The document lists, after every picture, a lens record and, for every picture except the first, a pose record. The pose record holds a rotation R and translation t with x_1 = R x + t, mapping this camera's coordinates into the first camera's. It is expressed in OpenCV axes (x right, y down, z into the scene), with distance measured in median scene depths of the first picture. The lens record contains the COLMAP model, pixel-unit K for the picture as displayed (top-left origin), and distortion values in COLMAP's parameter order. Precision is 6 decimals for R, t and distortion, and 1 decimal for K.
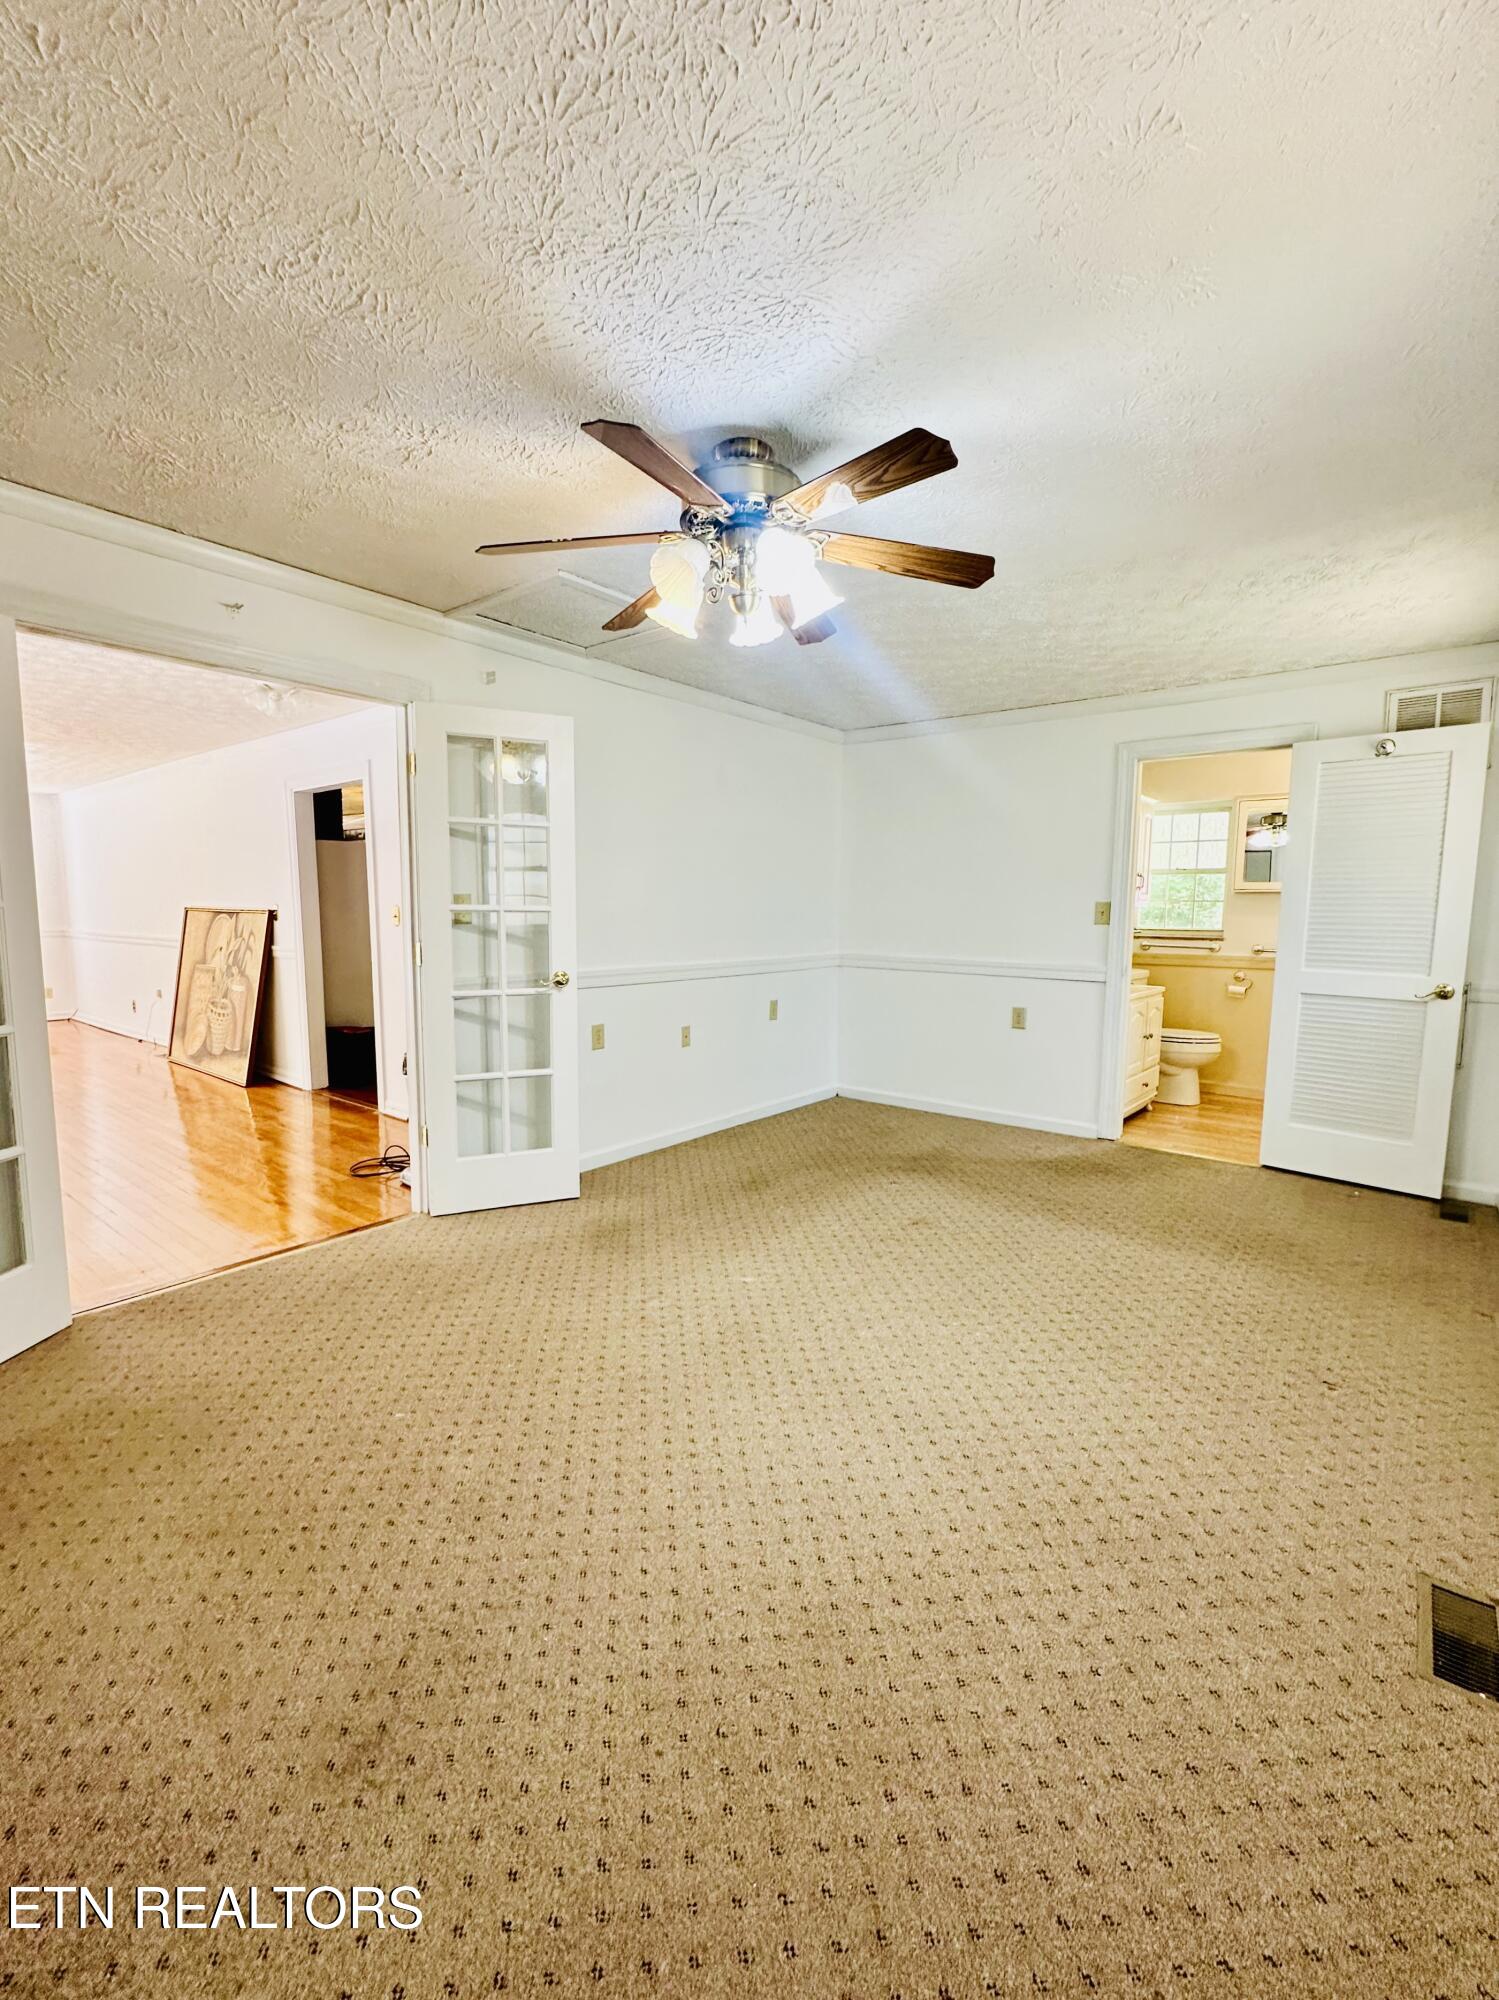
lens RADIAL K [[857.5, 0, 754.7], [0, 857.5, 1003.7], [0, 0, 1]] dist [-0.004147, -0.000086]
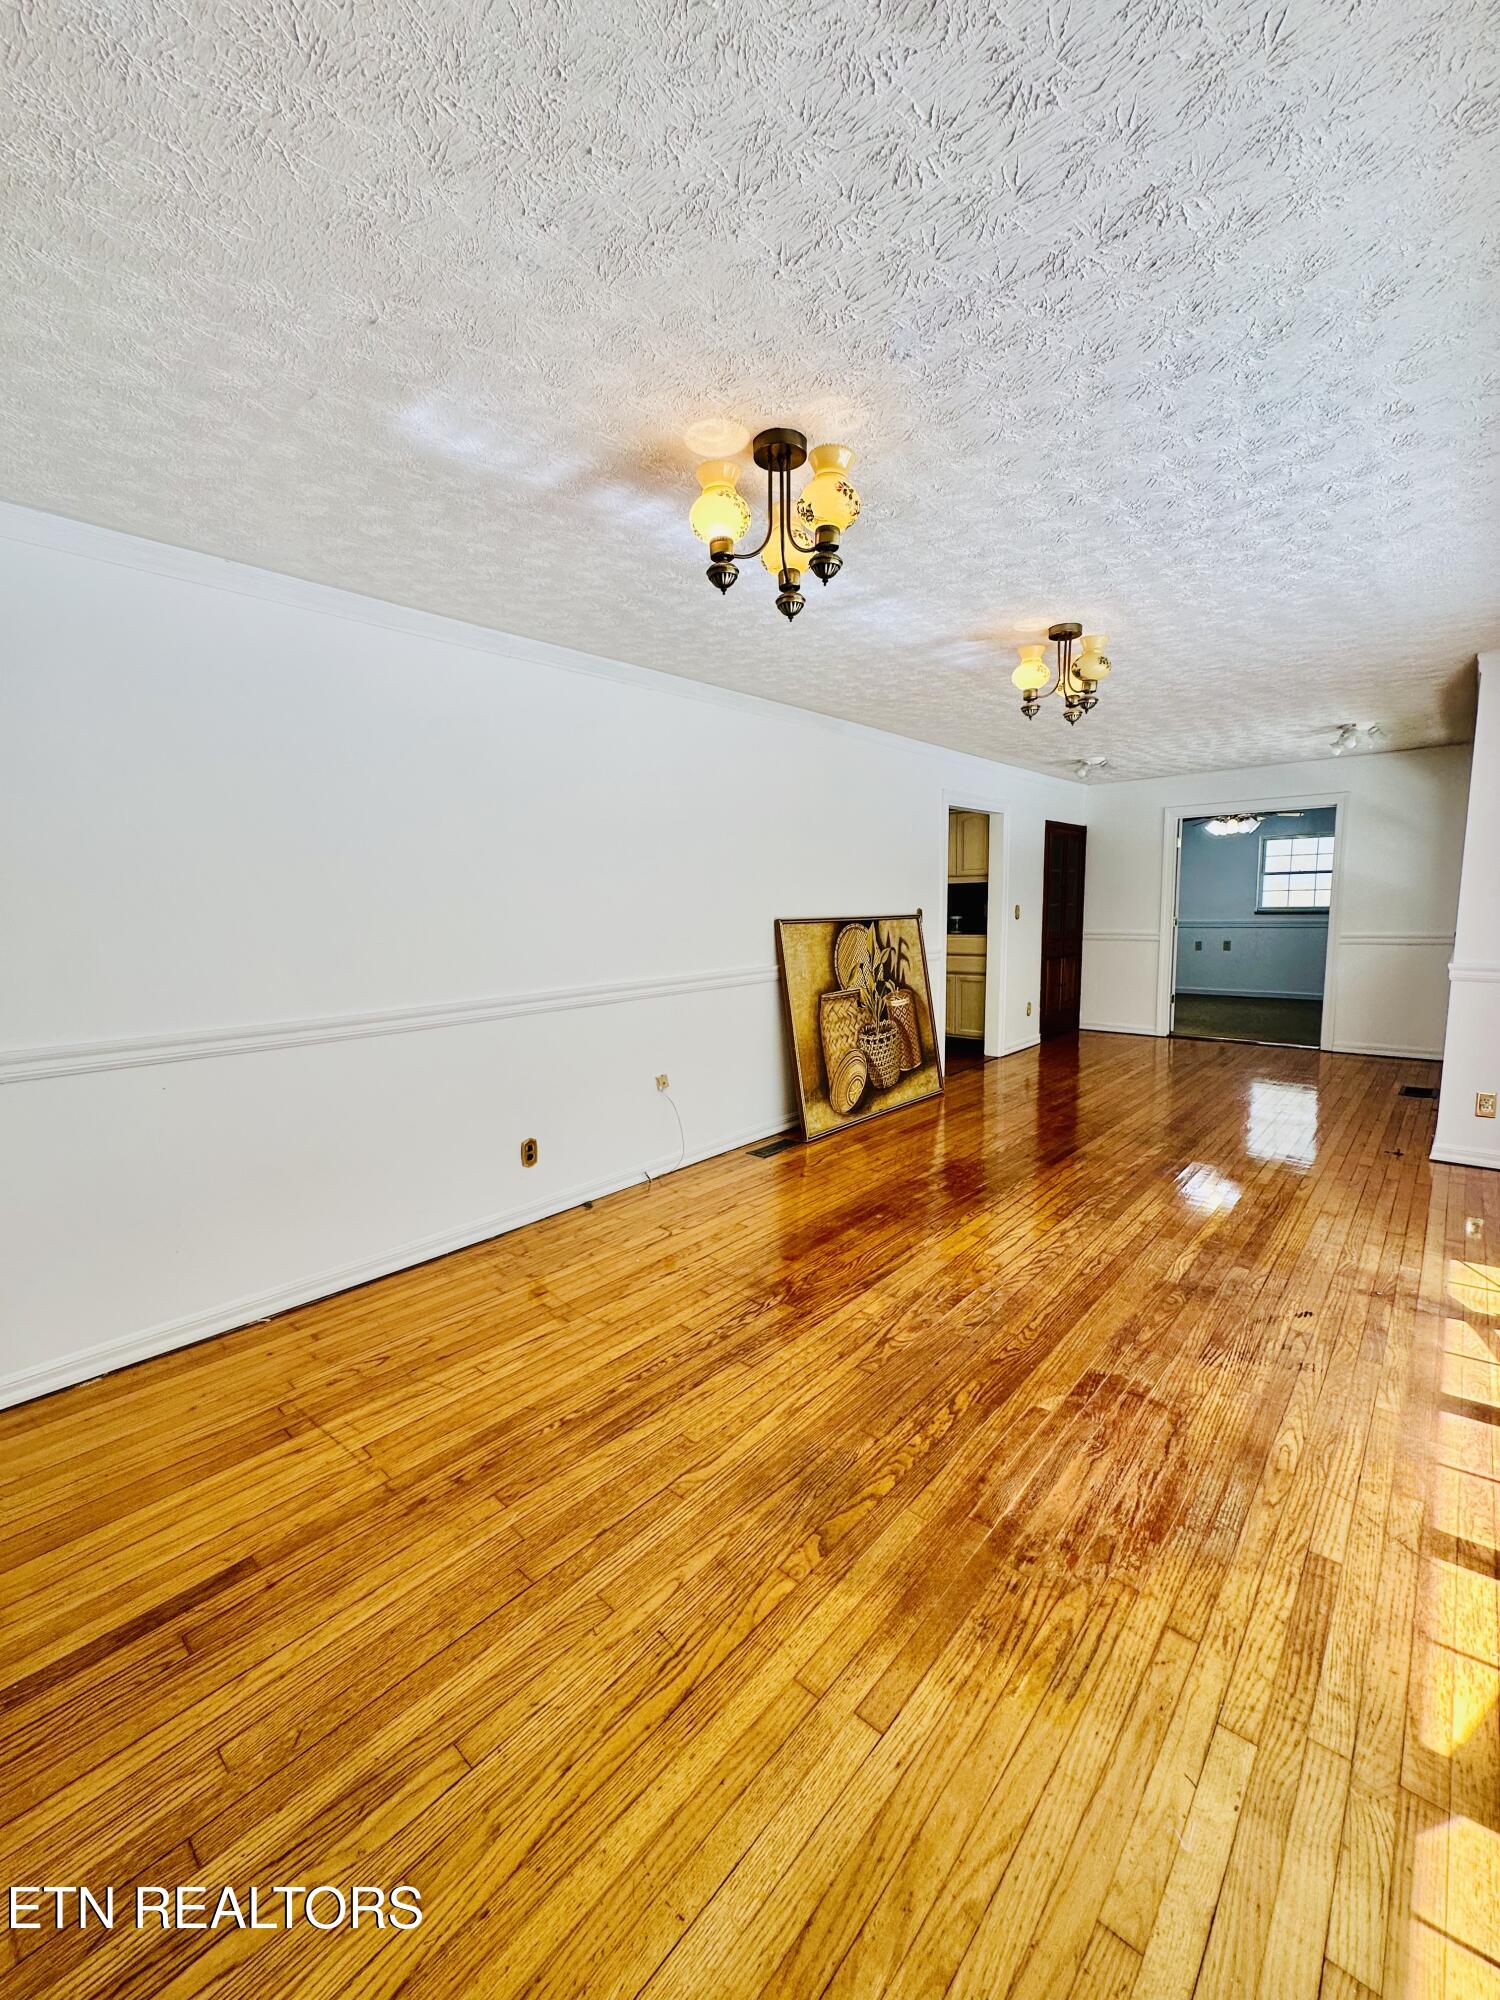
lens RADIAL K [[797.1, 0, 749.8], [0, 797.1, 1002.3], [0, 0, 1]] dist [-0.007433, 0.001110]
pose [[0.062306, -0.136794, 0.988638, -1.548581], [0.128096, 0.983466, 0.128005, -0.157188], [-0.989803, 0.118665, 0.078799, 1.162862]]
